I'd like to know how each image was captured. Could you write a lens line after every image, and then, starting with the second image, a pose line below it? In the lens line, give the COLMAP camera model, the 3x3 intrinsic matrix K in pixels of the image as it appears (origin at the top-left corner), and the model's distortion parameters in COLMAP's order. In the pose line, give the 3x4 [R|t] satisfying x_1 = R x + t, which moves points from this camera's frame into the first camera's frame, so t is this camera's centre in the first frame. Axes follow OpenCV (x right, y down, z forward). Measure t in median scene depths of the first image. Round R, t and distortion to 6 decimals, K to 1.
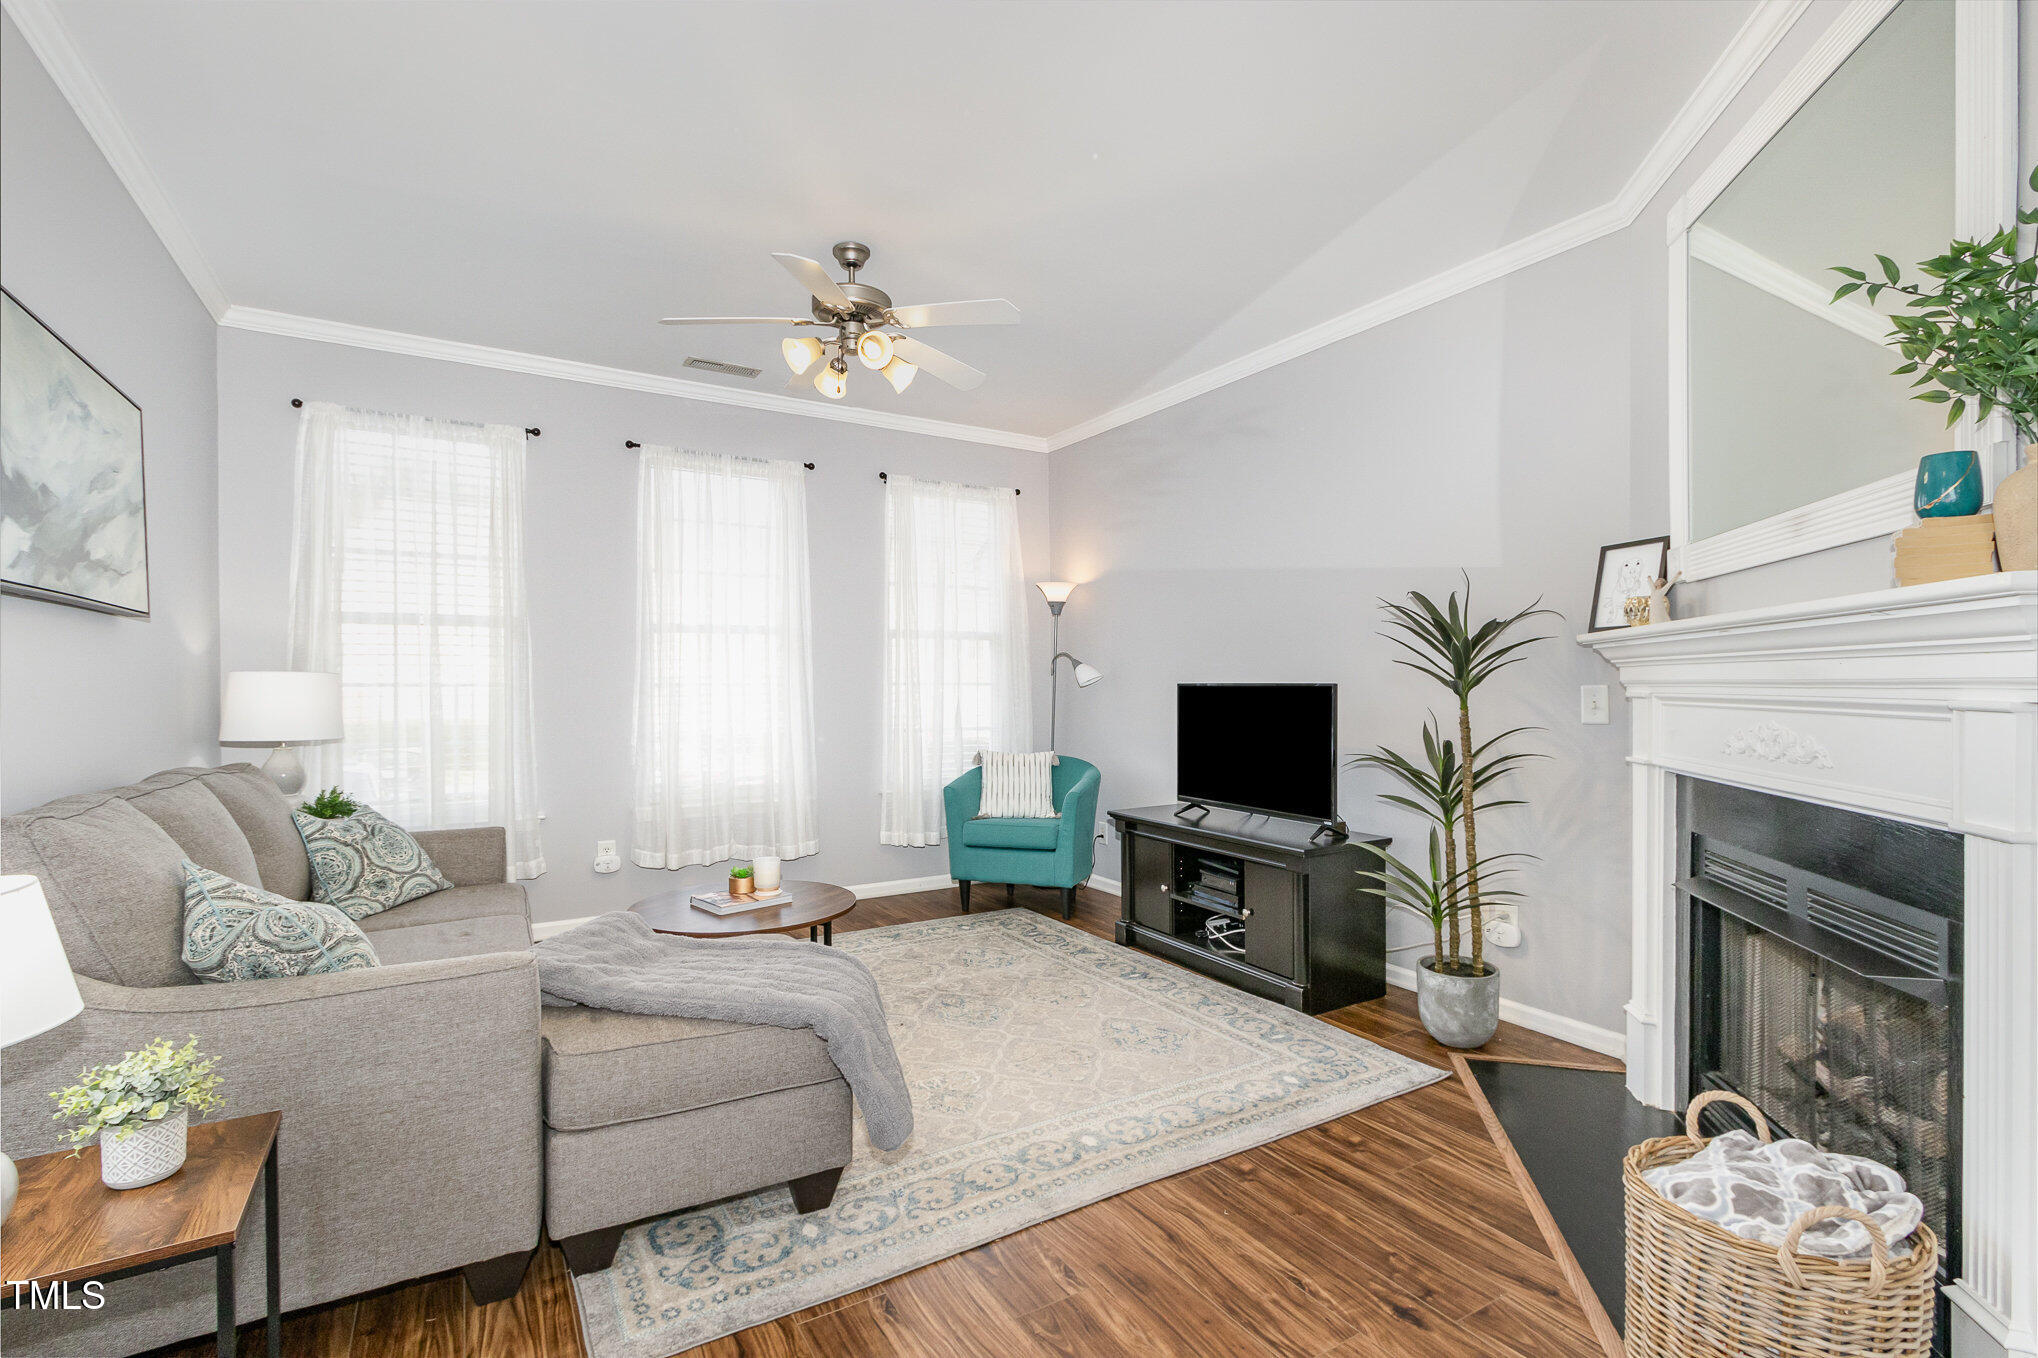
lens RADIAL K [[926.0, 0, 1008.7], [0, 926.0, 674.0], [0, 0, 1]] dist [-0.002331, -0.000457]
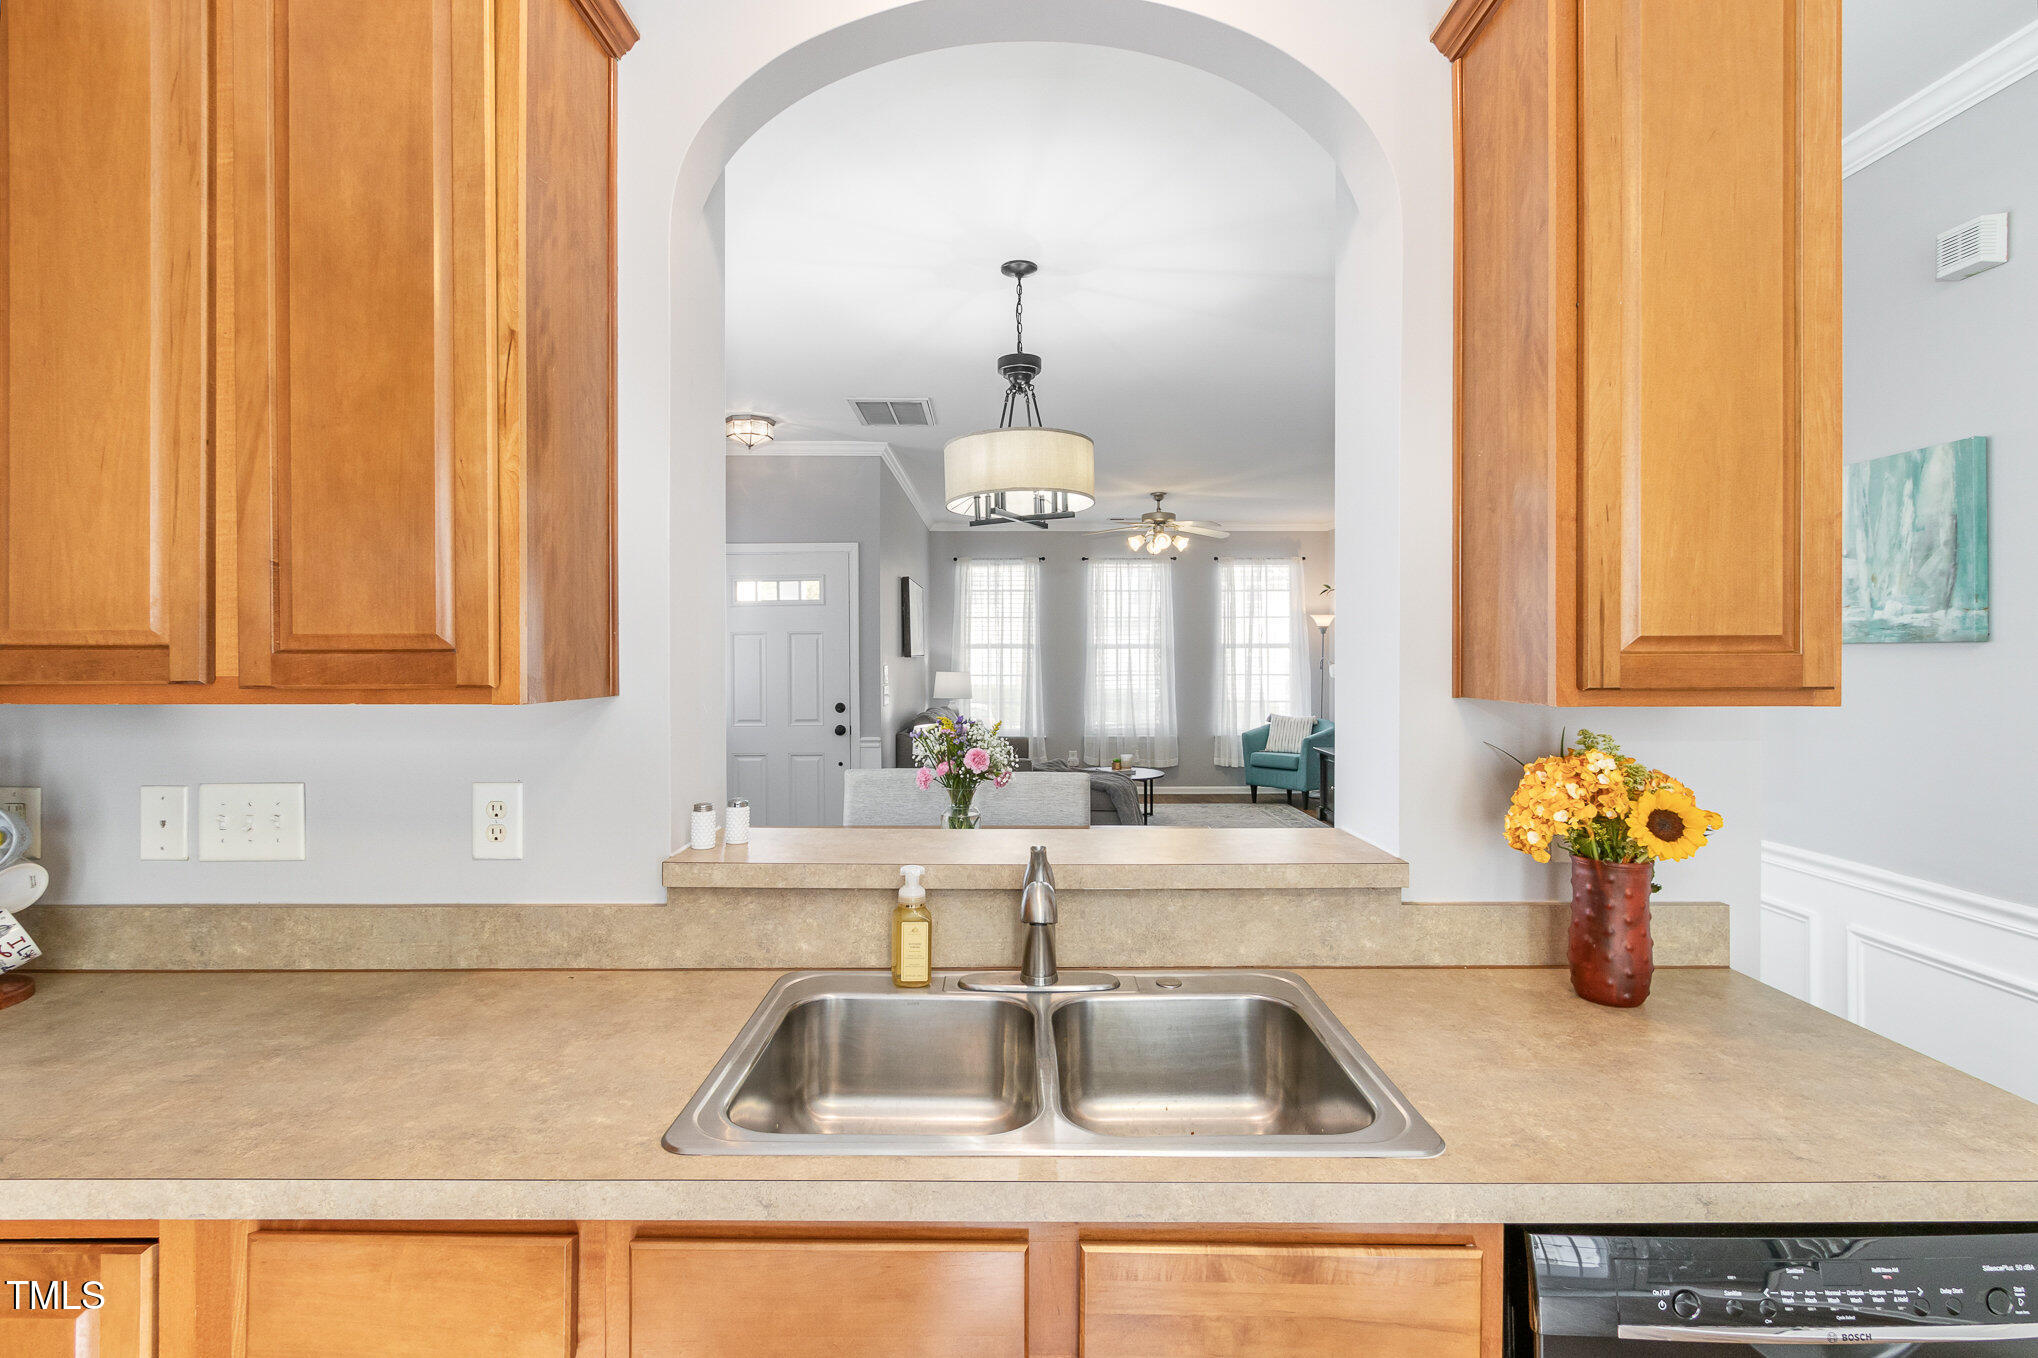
lens RADIAL K [[926.0, 0, 993.9], [0, 926.0, 652.2], [0, 0, 1]] dist [-0.002331, -0.000457]
pose [[0.865099, 0.002913, -0.501592, 0.388503], [-0.002793, 0.999996, 0.000990, -0.034040], [0.501593, 0.000544, 0.865103, -0.752853]]
